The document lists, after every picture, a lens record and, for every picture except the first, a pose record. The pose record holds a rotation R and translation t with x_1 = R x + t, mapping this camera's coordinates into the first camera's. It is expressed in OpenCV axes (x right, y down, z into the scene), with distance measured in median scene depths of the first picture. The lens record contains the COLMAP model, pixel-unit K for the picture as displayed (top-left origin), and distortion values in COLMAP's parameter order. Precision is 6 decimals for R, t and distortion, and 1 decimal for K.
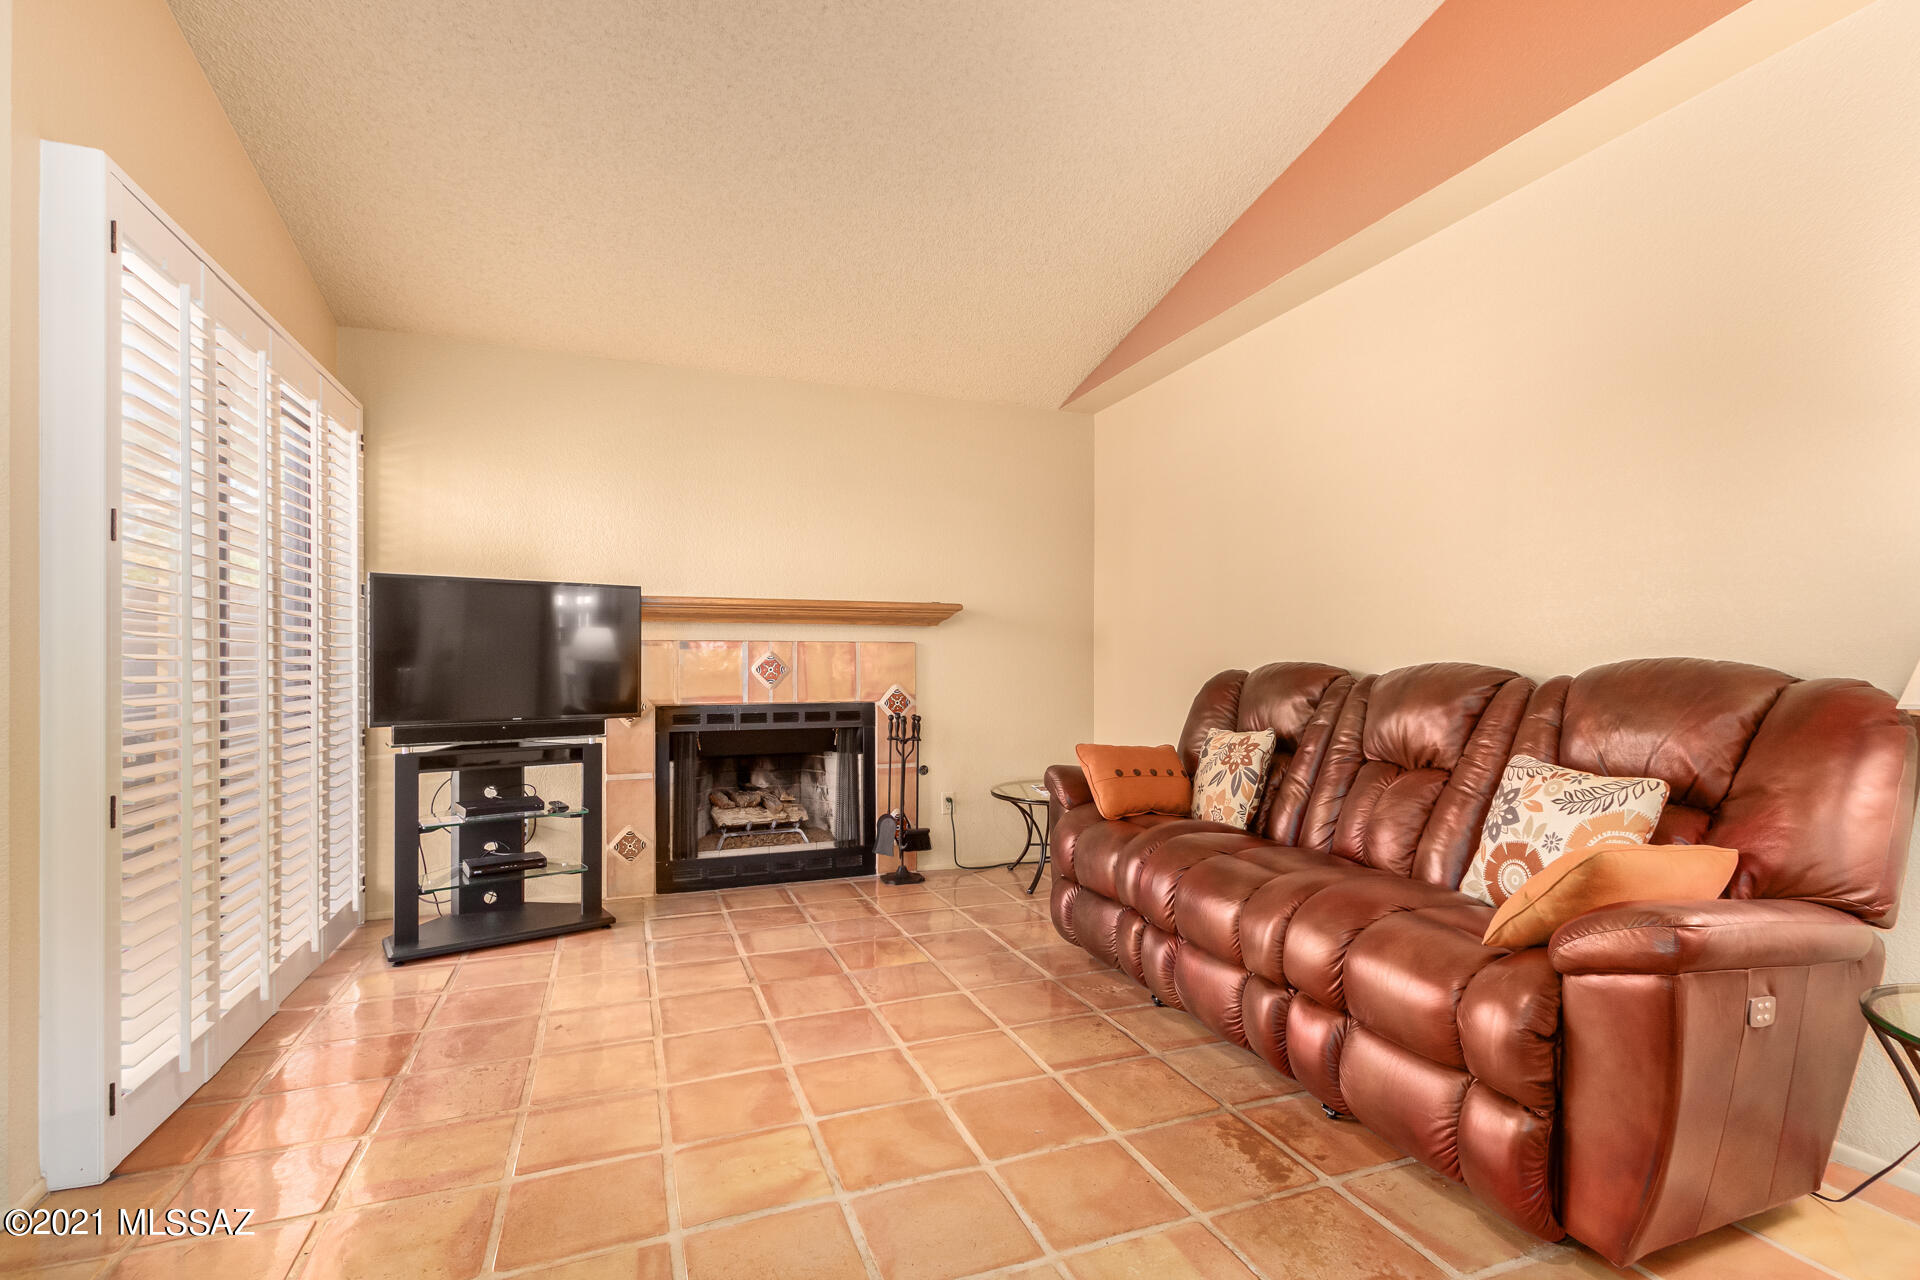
lens RADIAL K [[899.9, 0, 963.9], [0, 899.9, 655.9], [0, 0, 1]] dist [0.014829, -0.005653]
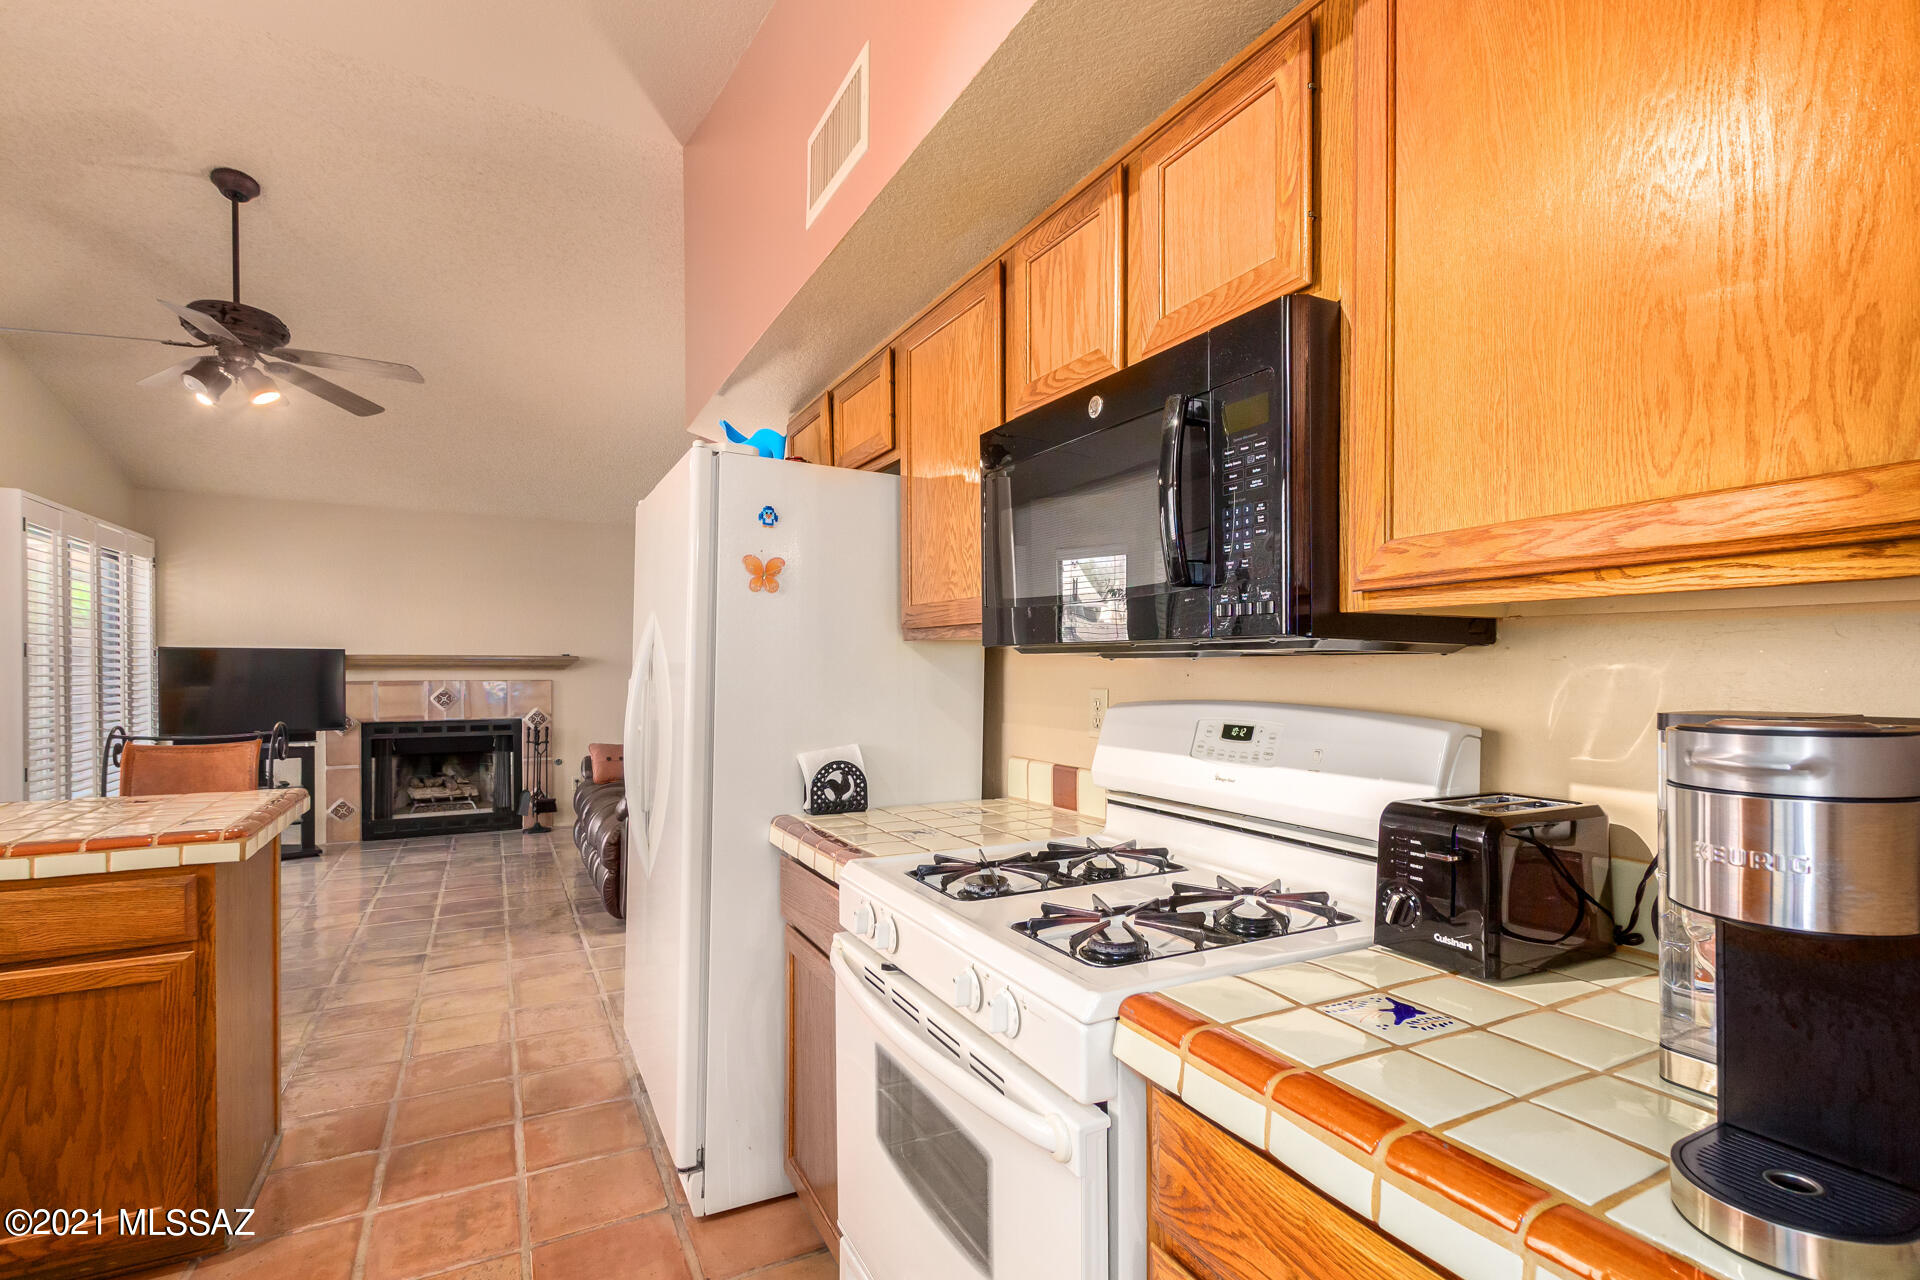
lens RADIAL K [[899.9, 0, 969.3], [0, 899.9, 663.7], [0, 0, 1]] dist [0.014829, -0.005653]
pose [[0.991379, 0.002647, 0.131003, 0.492932], [-0.003148, 0.999989, 0.003613, -0.055200], [-0.130991, -0.003994, 0.991375, -0.693974]]
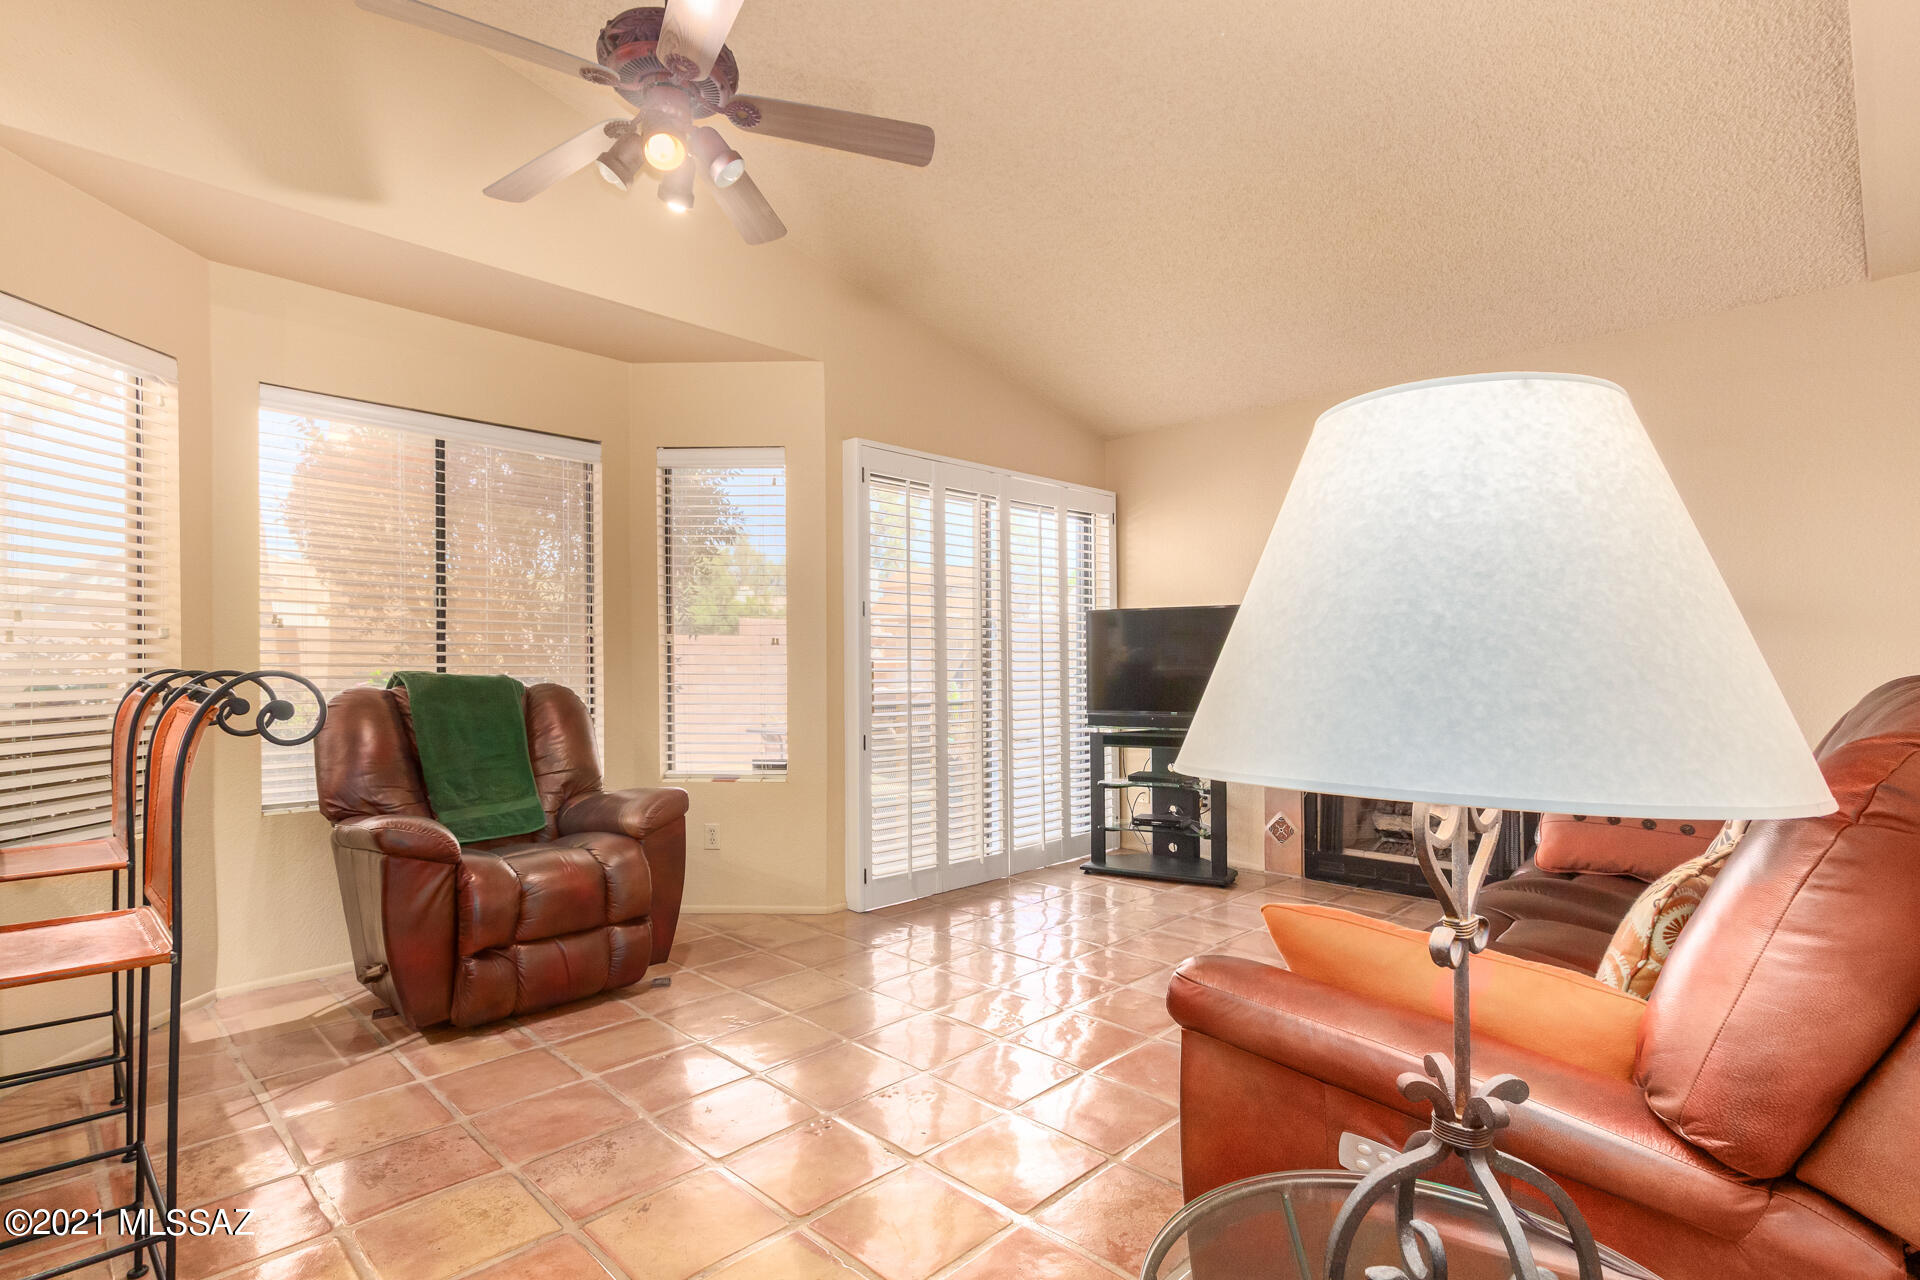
lens RADIAL K [[899.9, 0, 948.9], [0, 899.9, 659.7], [0, 0, 1]] dist [0.014829, -0.005653]
pose [[0.395858, -0.008904, -0.918269, 0.489576], [0.013094, 0.999906, -0.004051, -0.004931], [0.918218, -0.010420, 0.395937, 0.158346]]
